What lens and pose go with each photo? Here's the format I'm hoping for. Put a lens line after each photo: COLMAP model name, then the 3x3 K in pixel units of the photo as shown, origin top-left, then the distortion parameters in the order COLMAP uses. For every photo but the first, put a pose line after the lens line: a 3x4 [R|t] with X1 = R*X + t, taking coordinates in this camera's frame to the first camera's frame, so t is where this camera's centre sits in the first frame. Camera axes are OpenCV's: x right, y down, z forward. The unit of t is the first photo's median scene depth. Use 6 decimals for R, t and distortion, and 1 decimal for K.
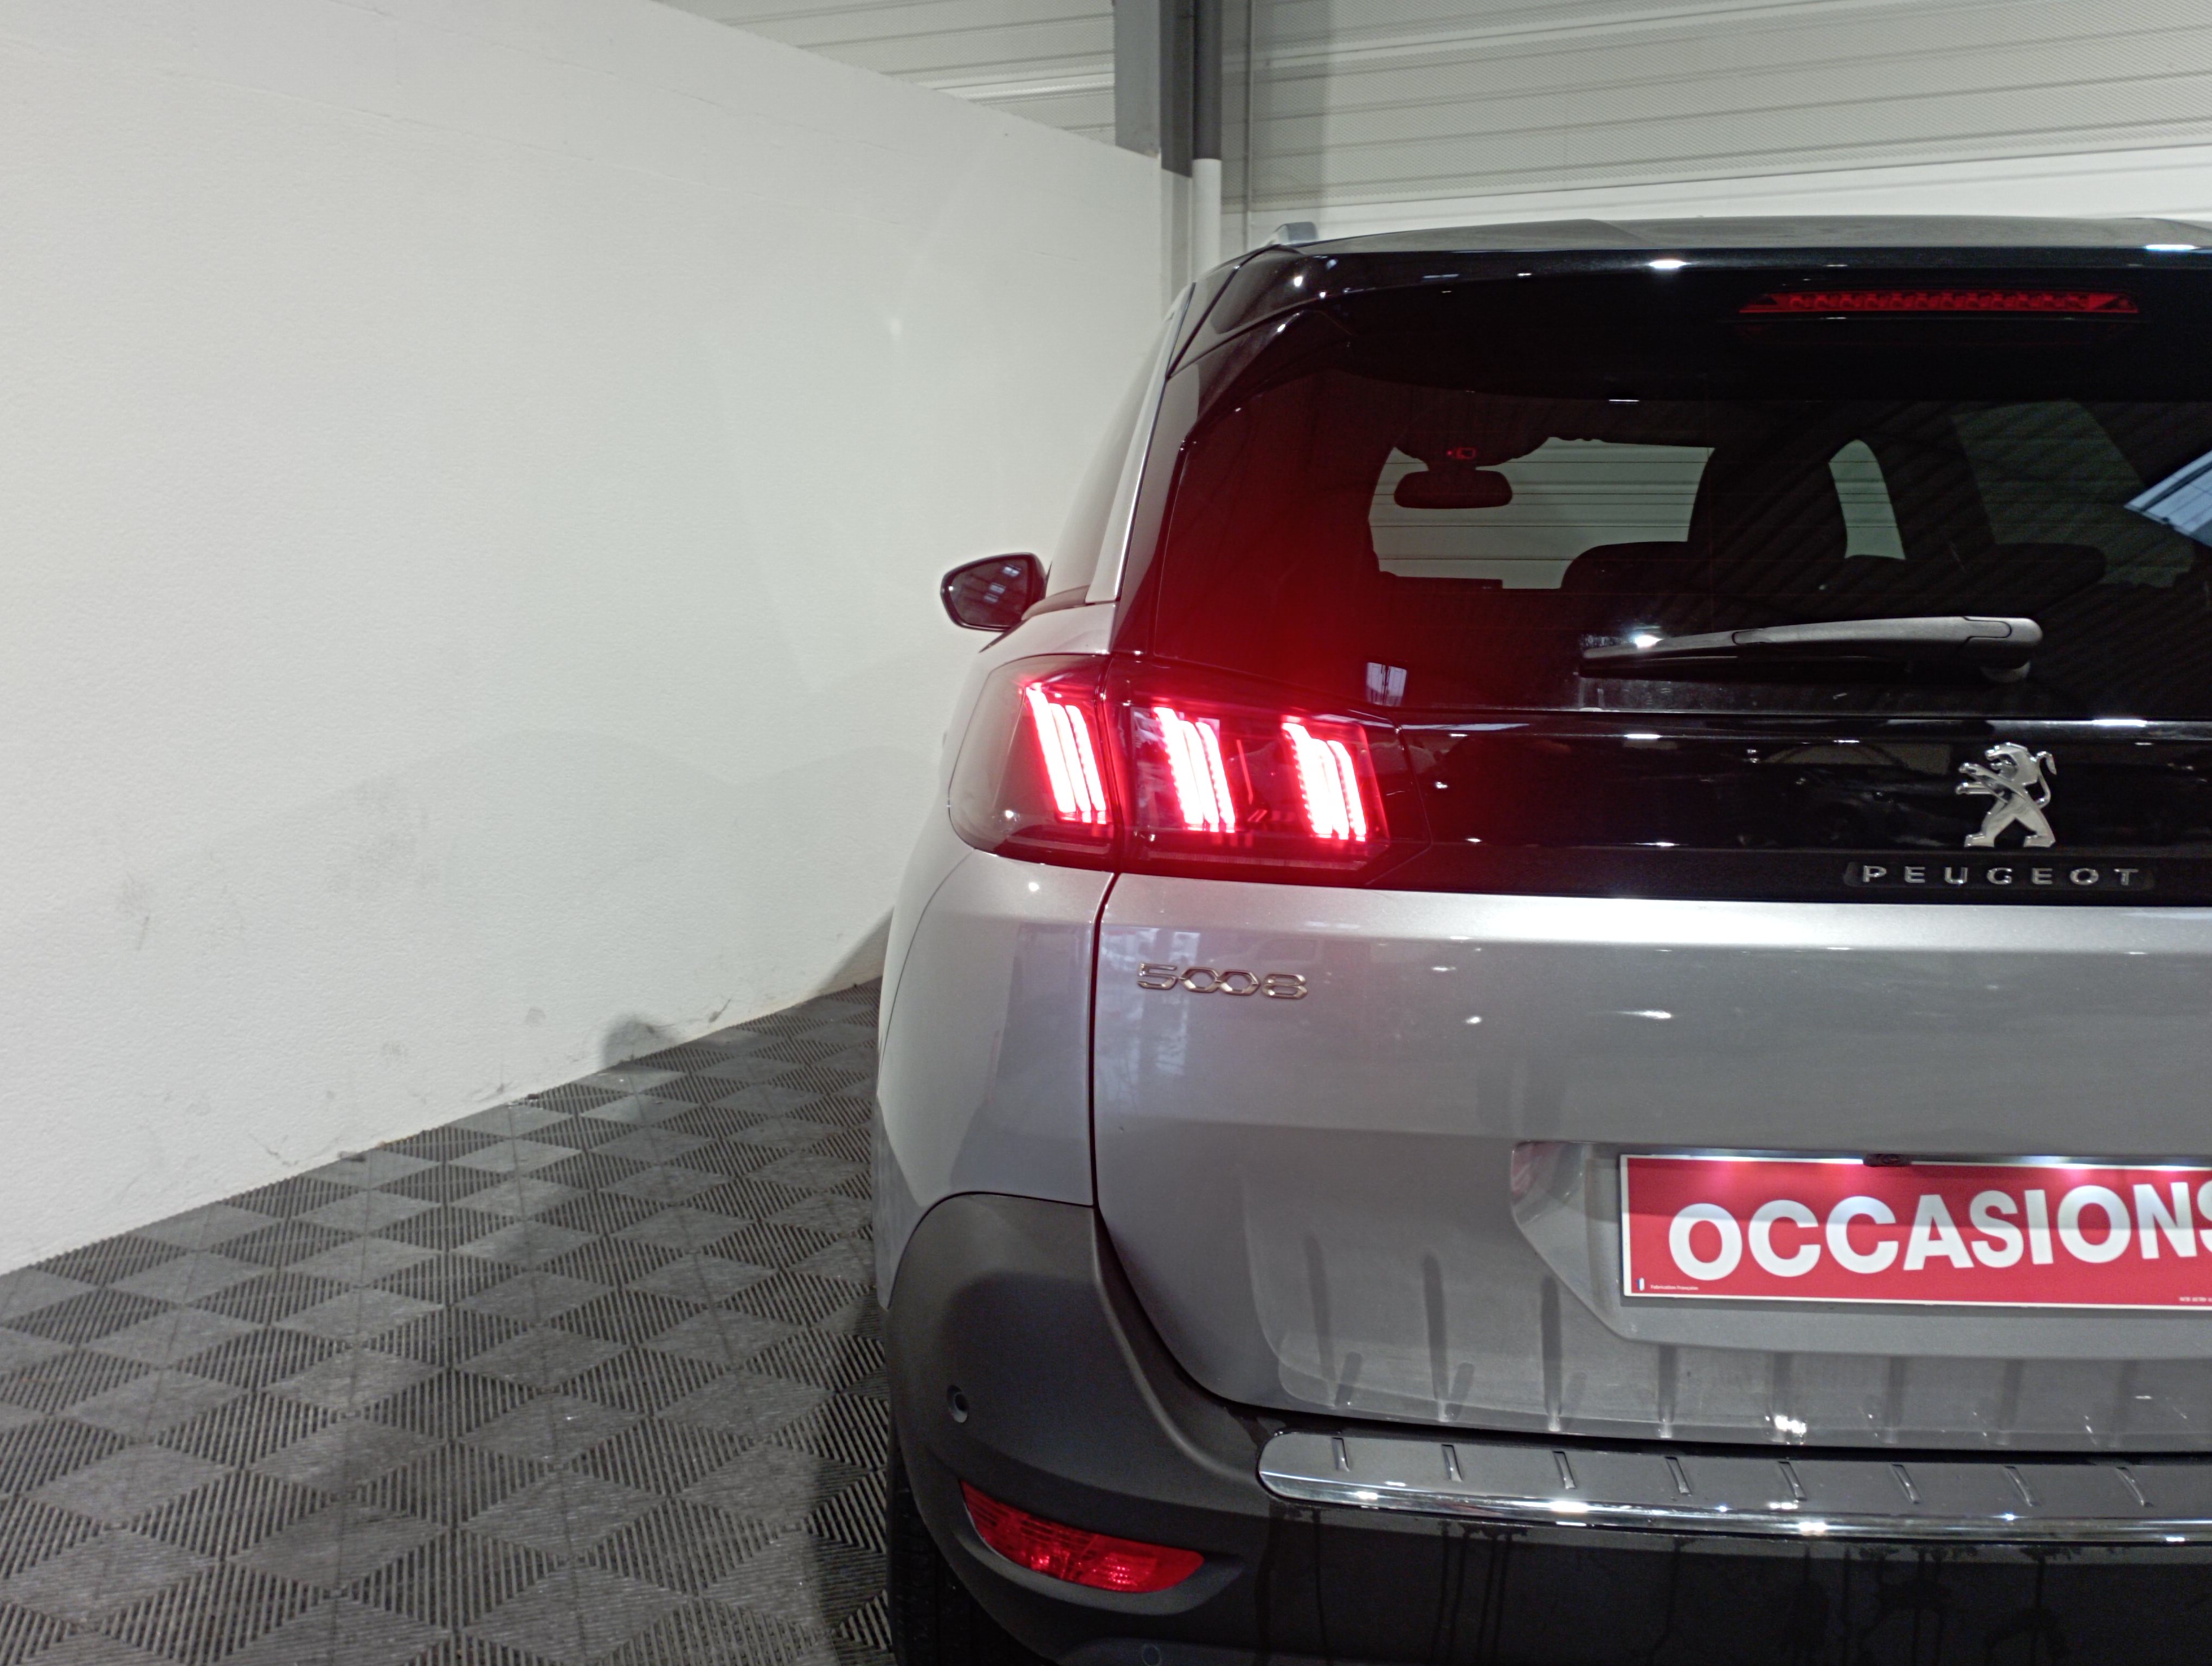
lens RADIAL K [[2206.3, 0, 1102.9], [0, 2206.3, 827.7], [0, 0, 1]] dist [0.065558, 0.000000]
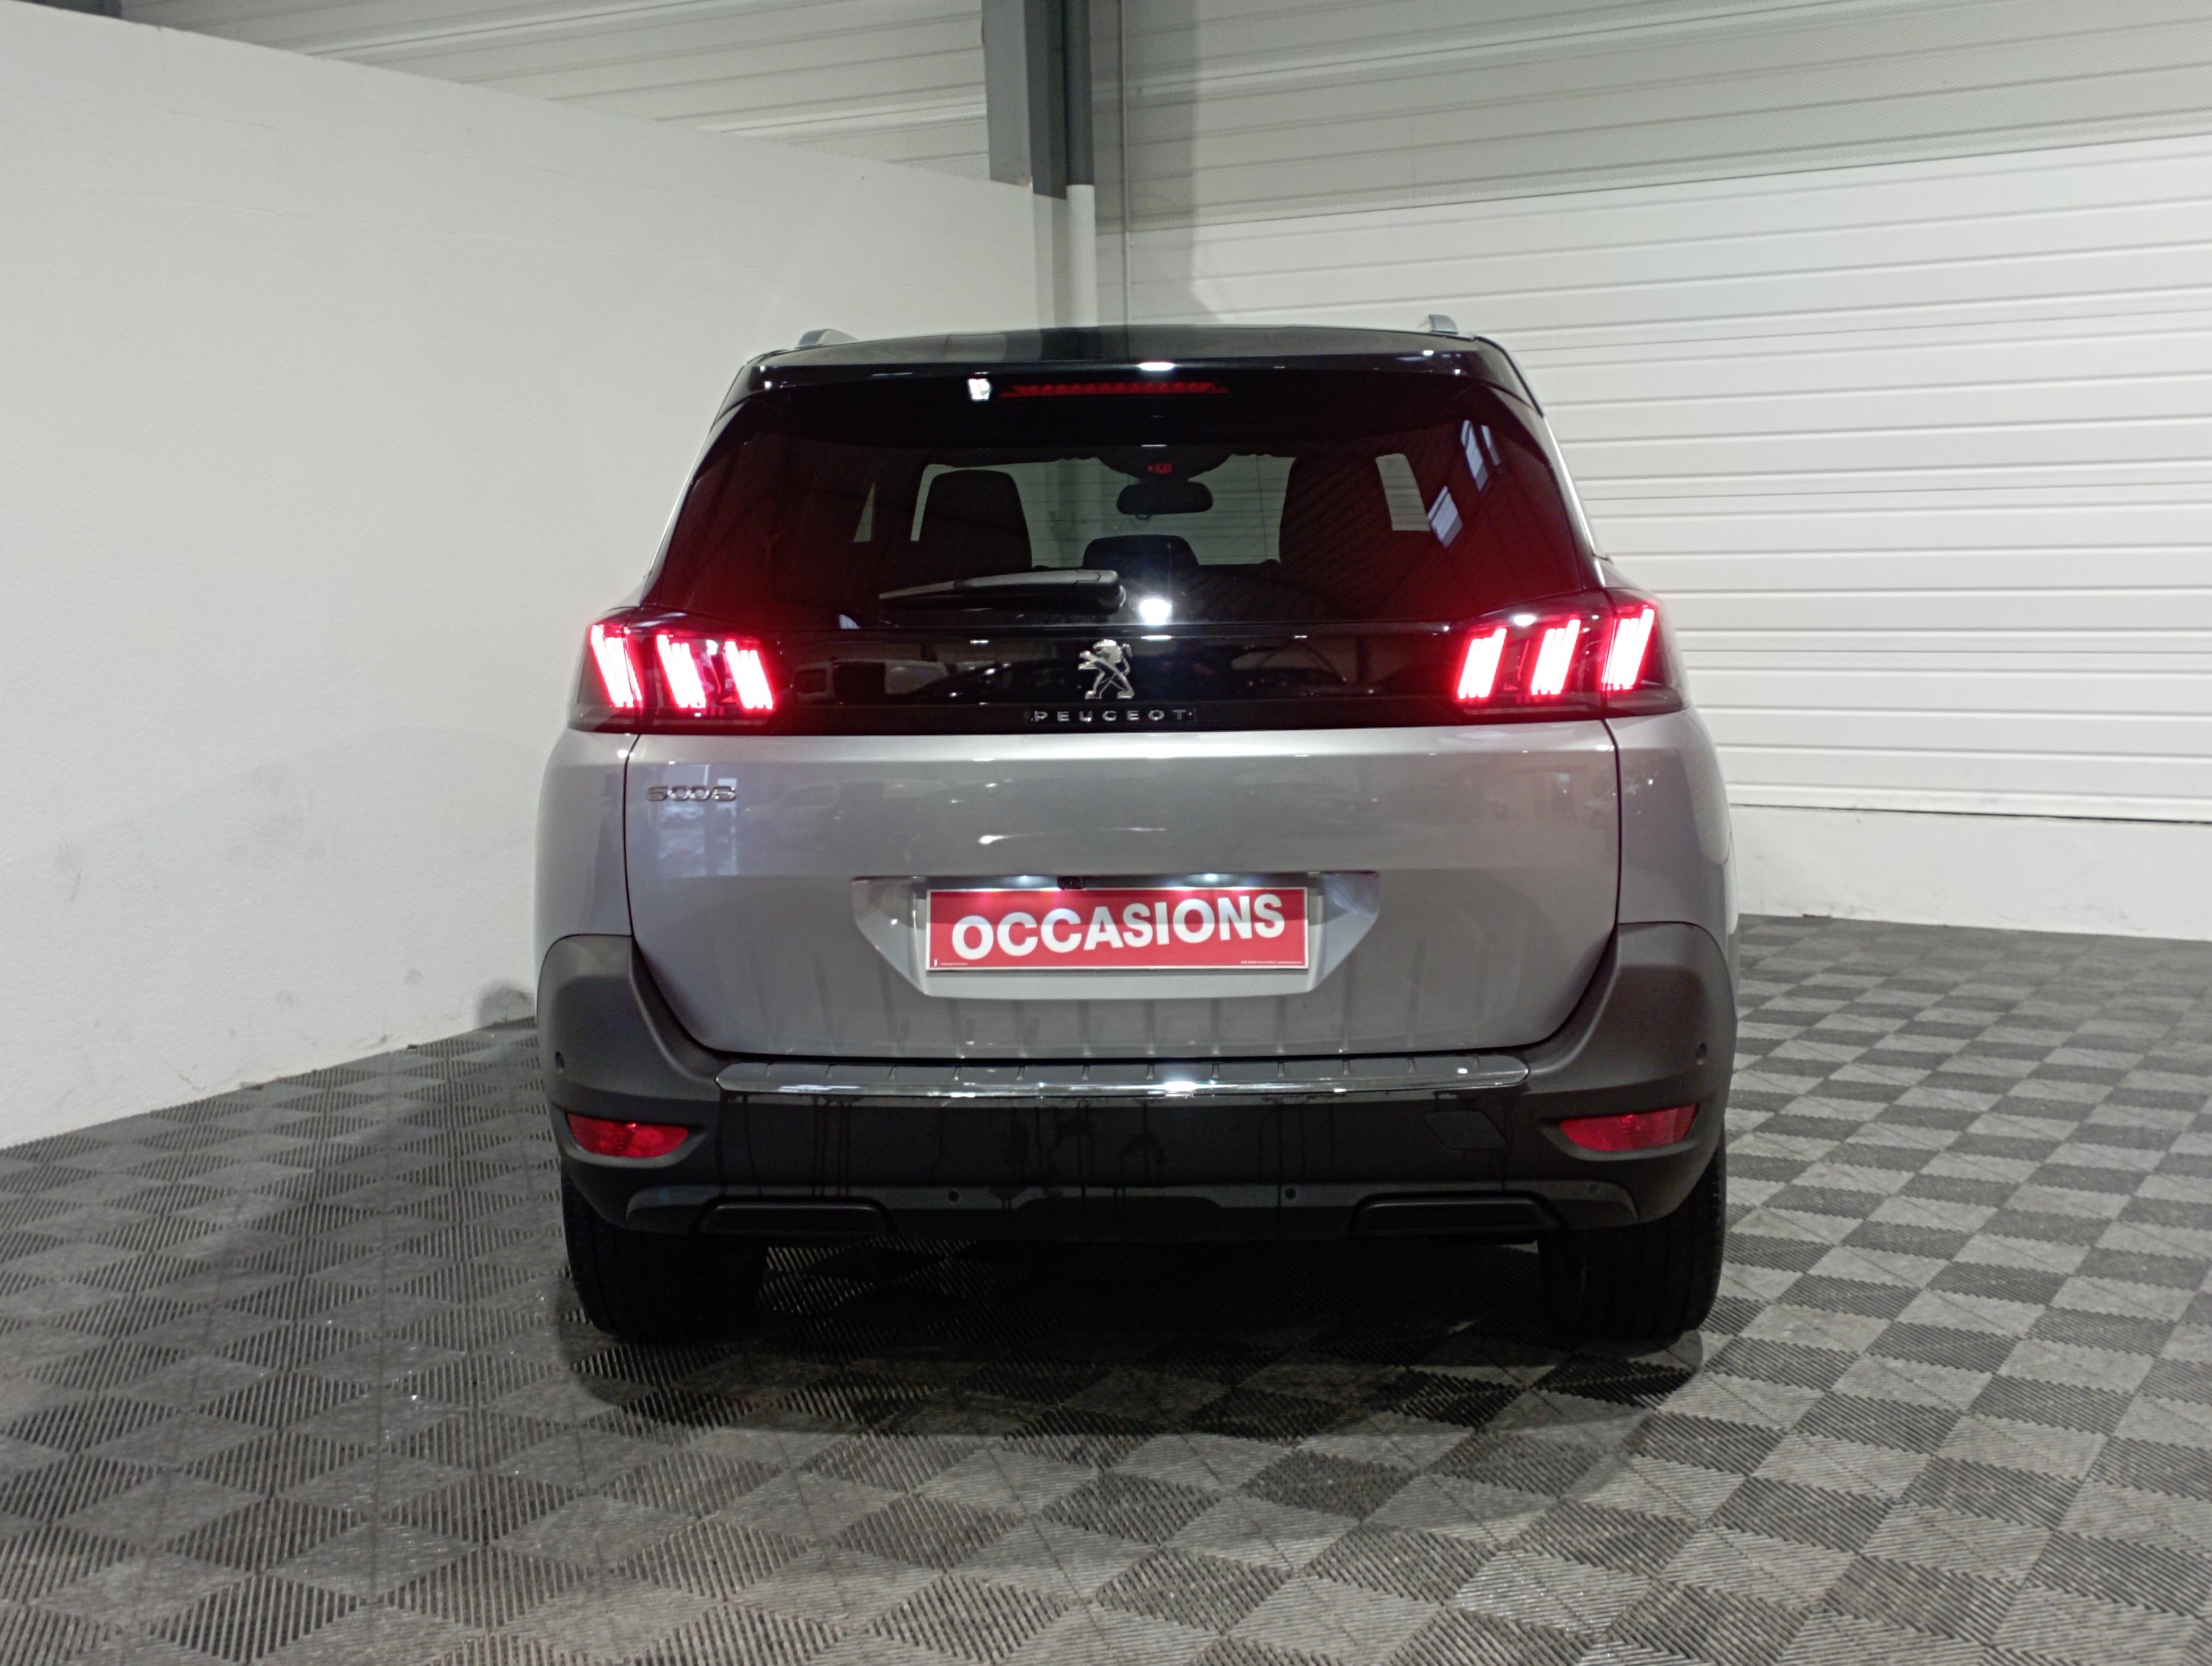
lens RADIAL K [[2682.0, 0, 1104.3], [0, 2682.0, 827.2], [0, 0, 1]] dist [0.084124, 0.000000]
pose [[0.998730, -0.021053, -0.045773, 0.265604], [0.019615, 0.999307, -0.031648, 0.095434], [0.046407, 0.030710, 0.998450, -0.603491]]
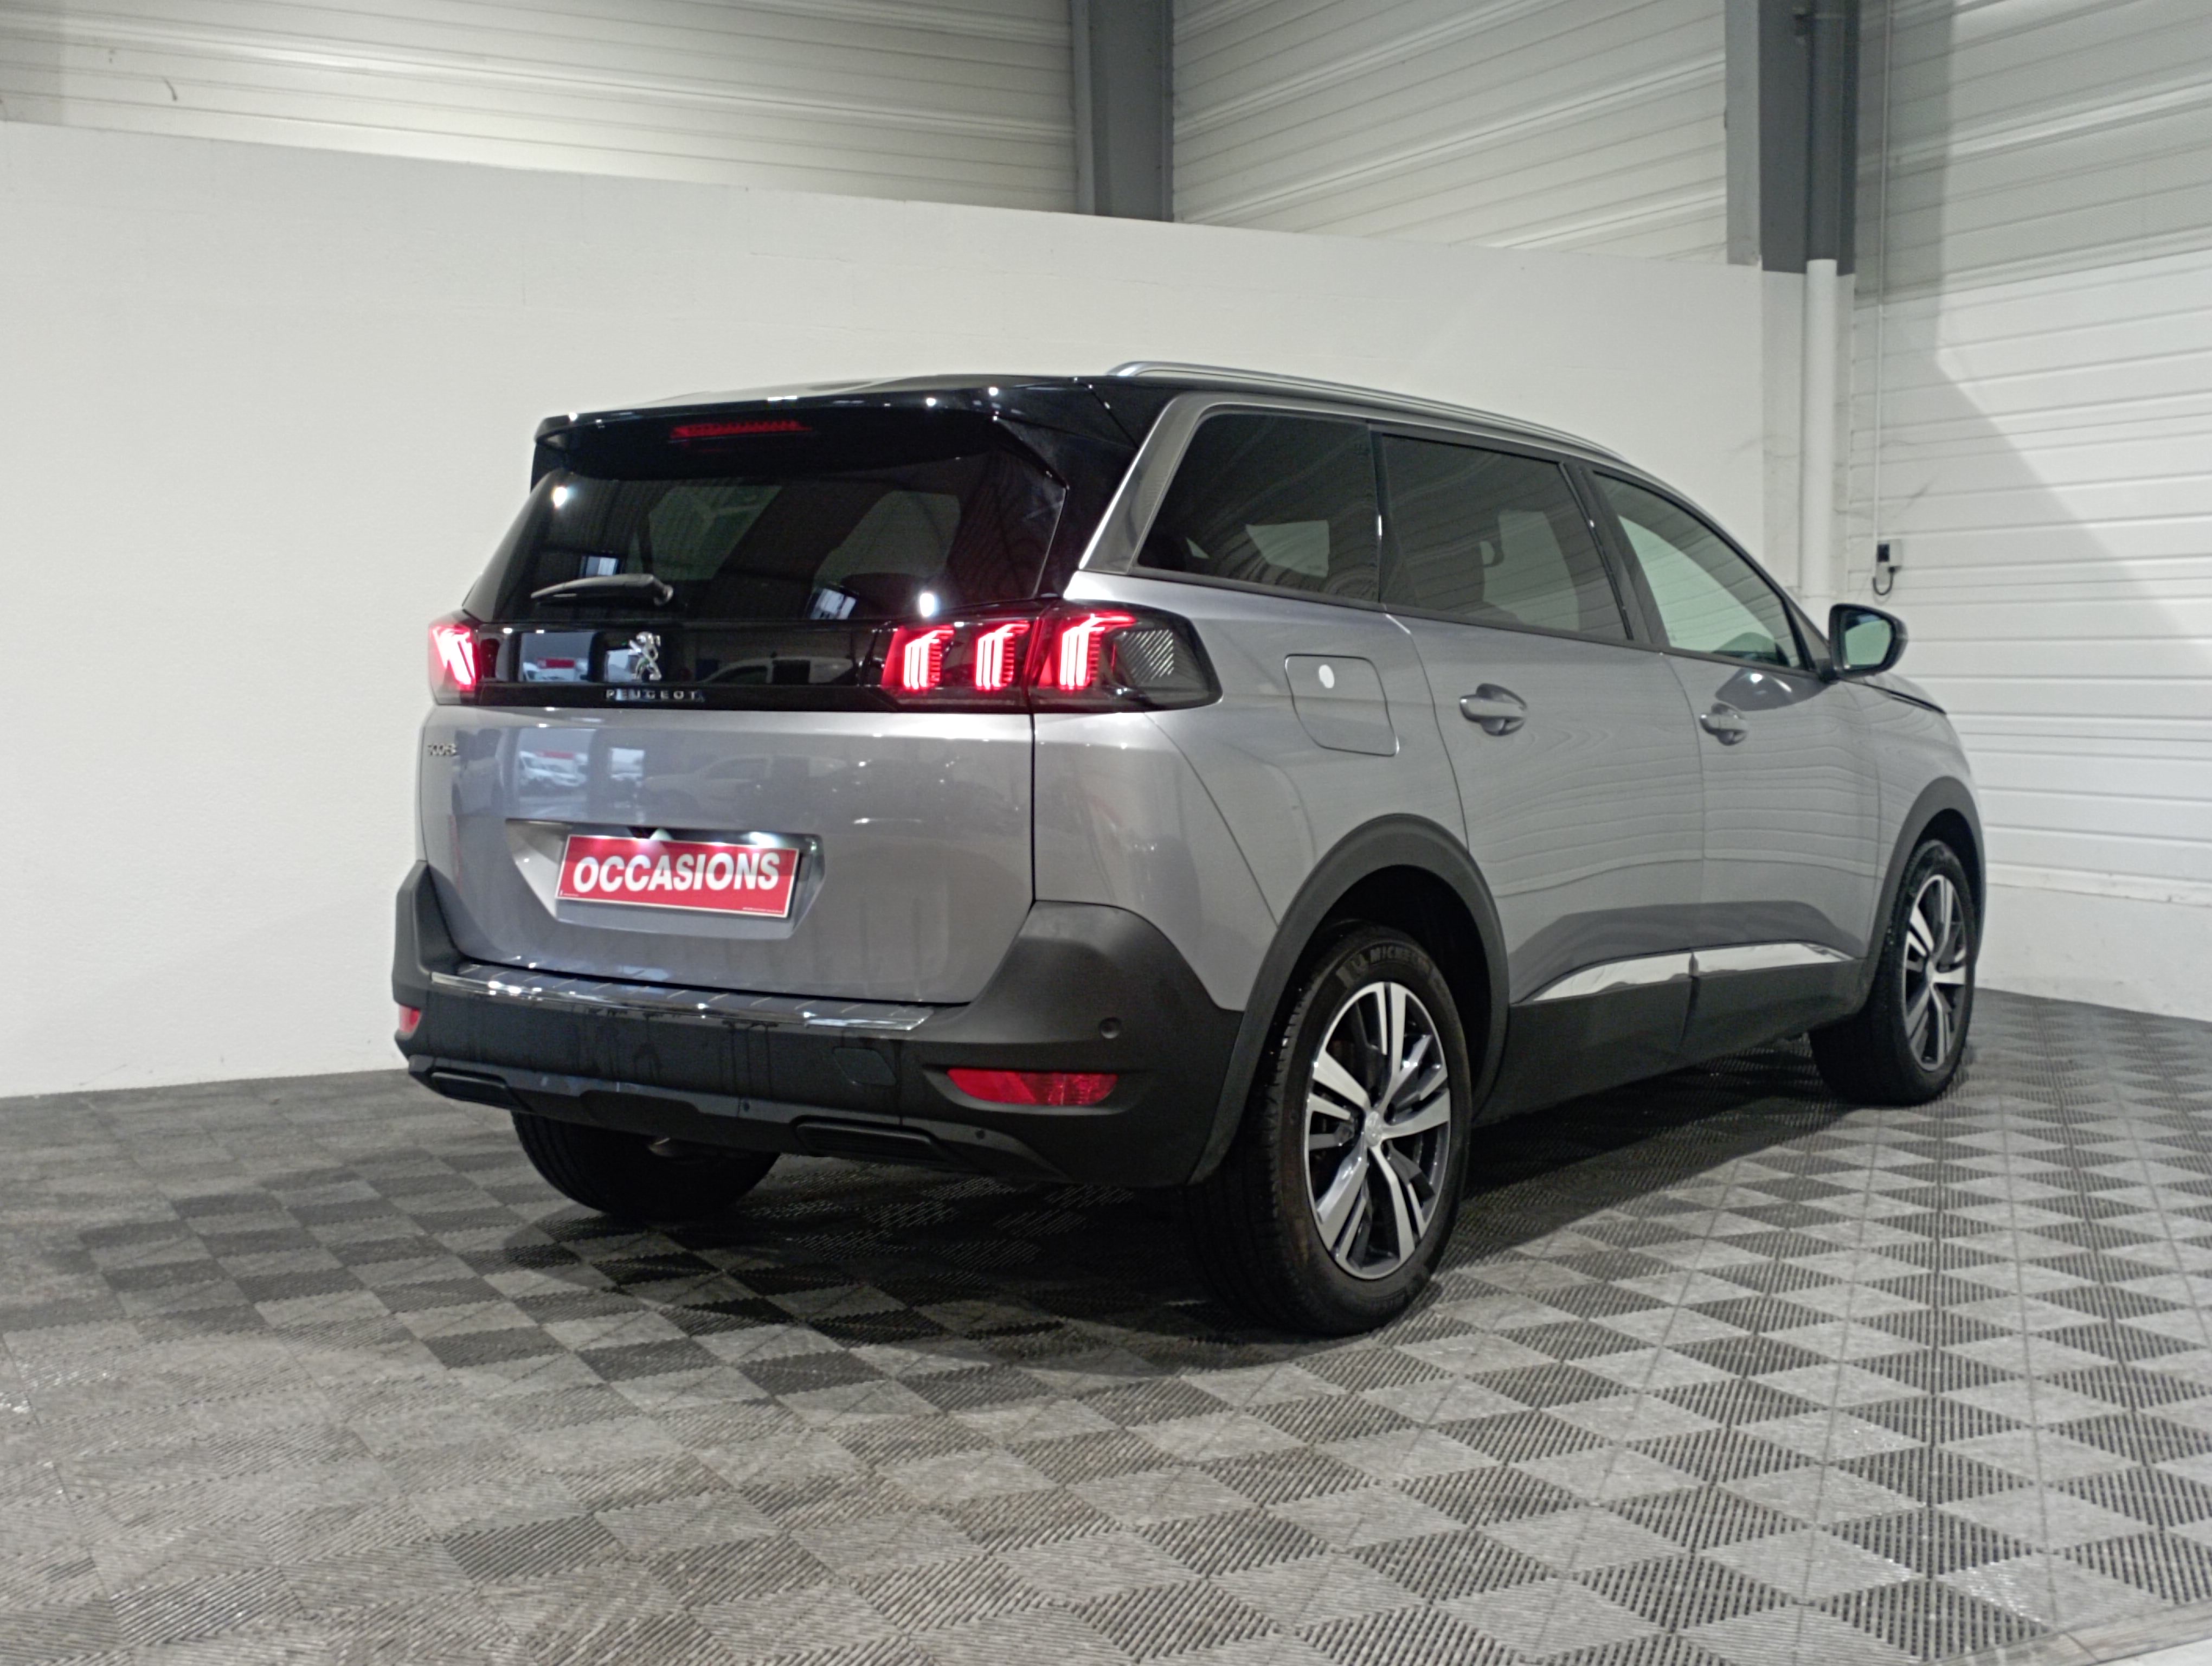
lens RADIAL K [[2682.0, 0, 1102.2], [0, 2682.0, 827.6], [0, 0, 1]] dist [0.084124, 0.000000]
pose [[0.819164, 0.029355, -0.572808, 1.205200], [-0.076698, 0.995326, -0.058675, 0.143676], [0.568409, 0.091998, 0.817587, -0.458217]]
